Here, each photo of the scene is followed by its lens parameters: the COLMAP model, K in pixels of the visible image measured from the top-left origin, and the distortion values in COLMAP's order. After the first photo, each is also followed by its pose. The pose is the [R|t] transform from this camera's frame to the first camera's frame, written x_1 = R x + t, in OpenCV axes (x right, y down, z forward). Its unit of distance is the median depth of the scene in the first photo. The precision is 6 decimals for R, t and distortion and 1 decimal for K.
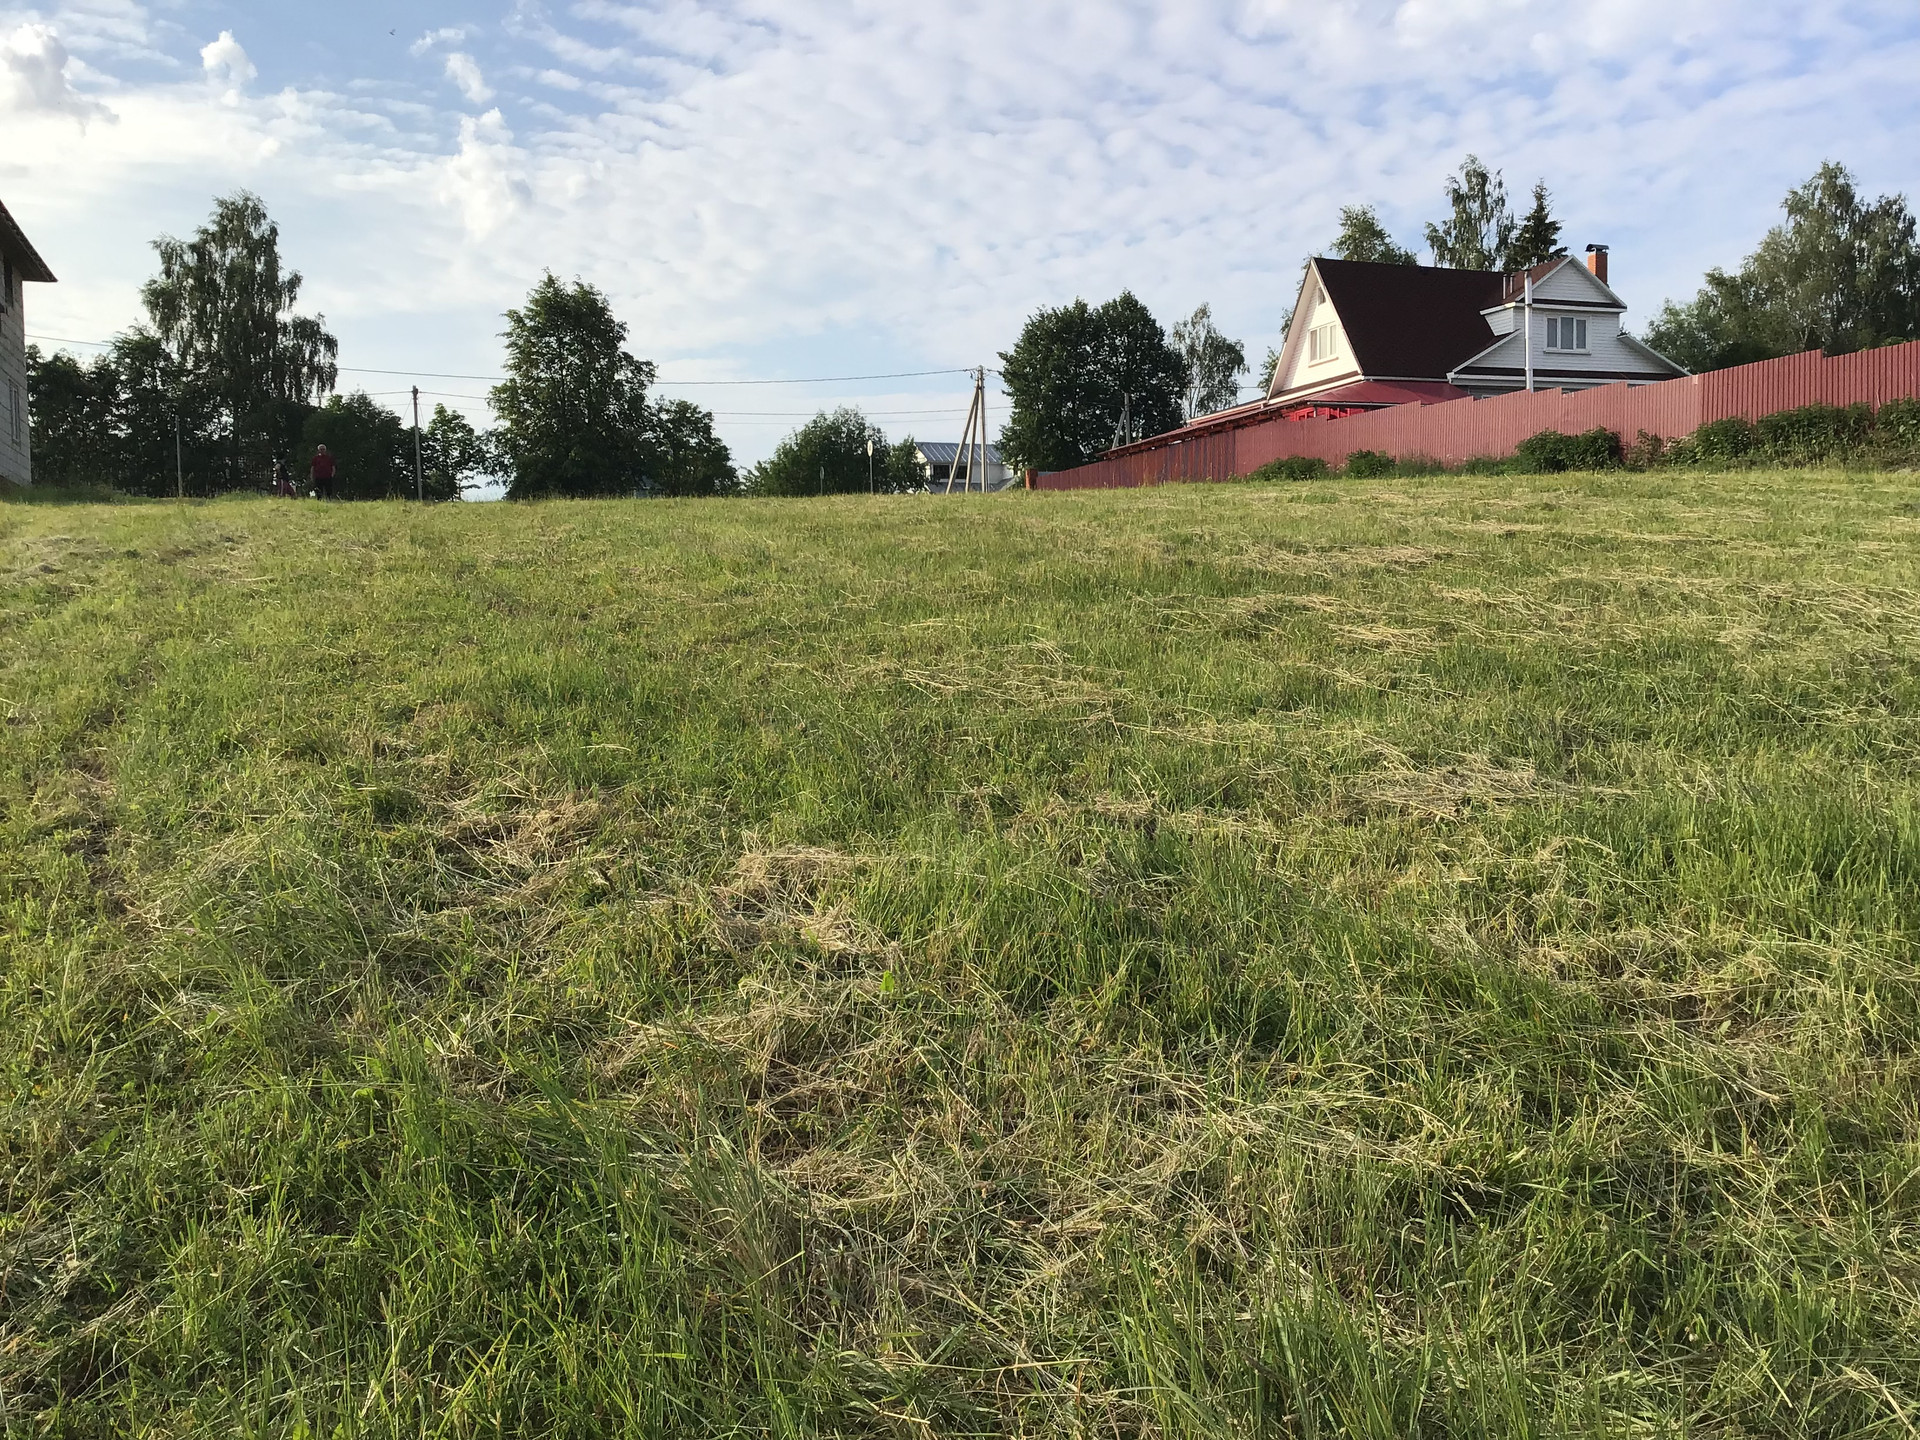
lens RADIAL K [[1710.8, 0, 977.7], [0, 1710.8, 722.7], [0, 0, 1]] dist [0.110290, -0.185750]
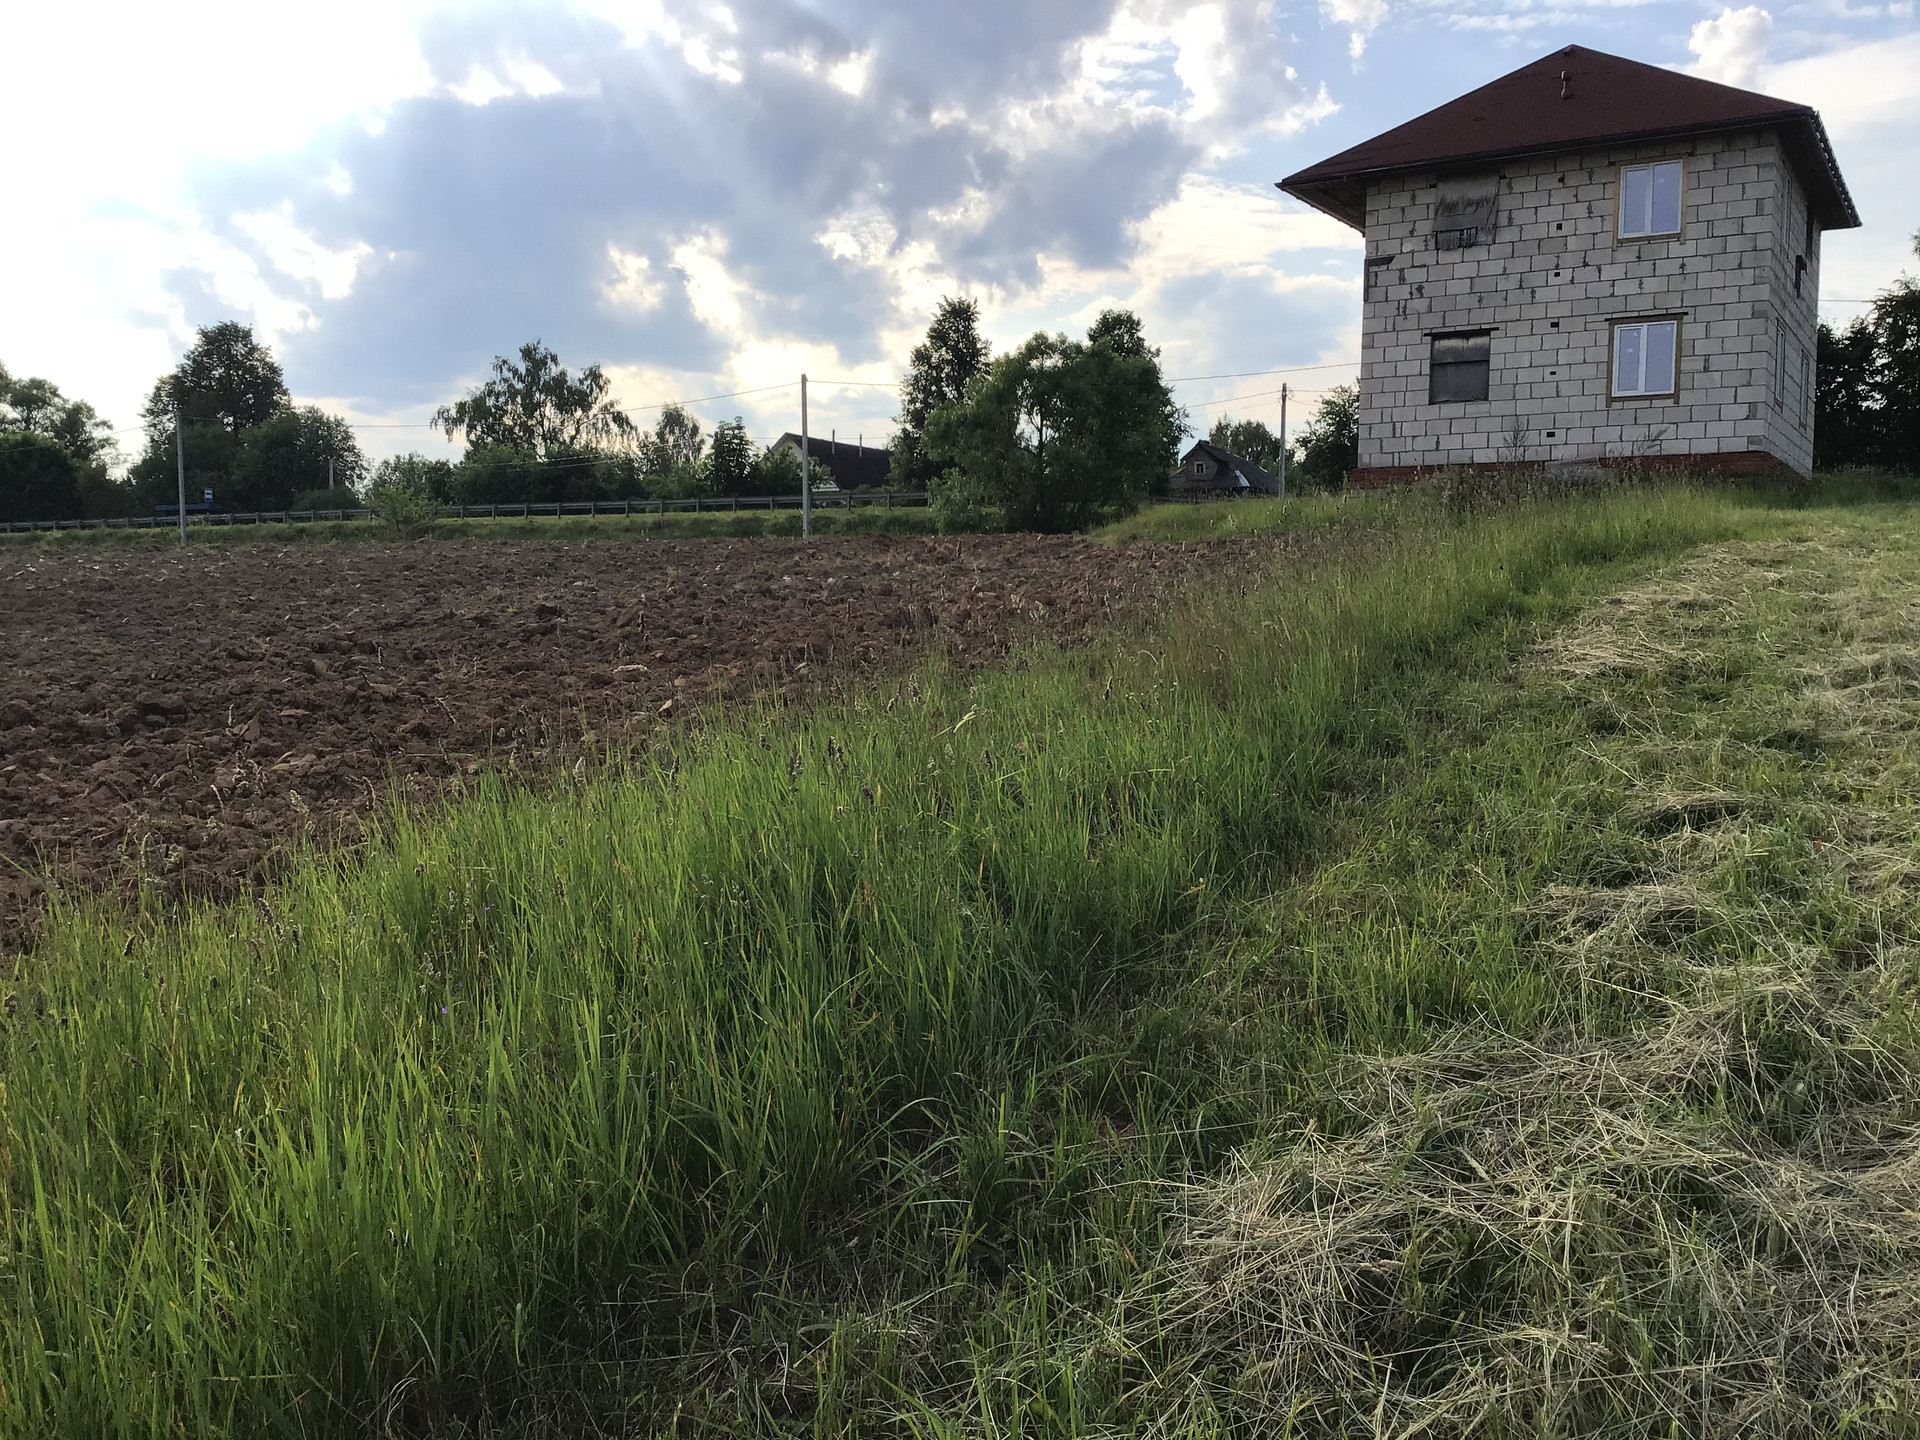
lens RADIAL K [[1710.8, 0, 972.2], [0, 1710.8, 730.2], [0, 0, 1]] dist [0.110290, -0.185750]
pose [[0.618081, 0.078524, -0.782183, -0.070934], [-0.060868, 0.996792, 0.051971, -0.018277], [0.783755, 0.015487, 0.620878, 0.089944]]
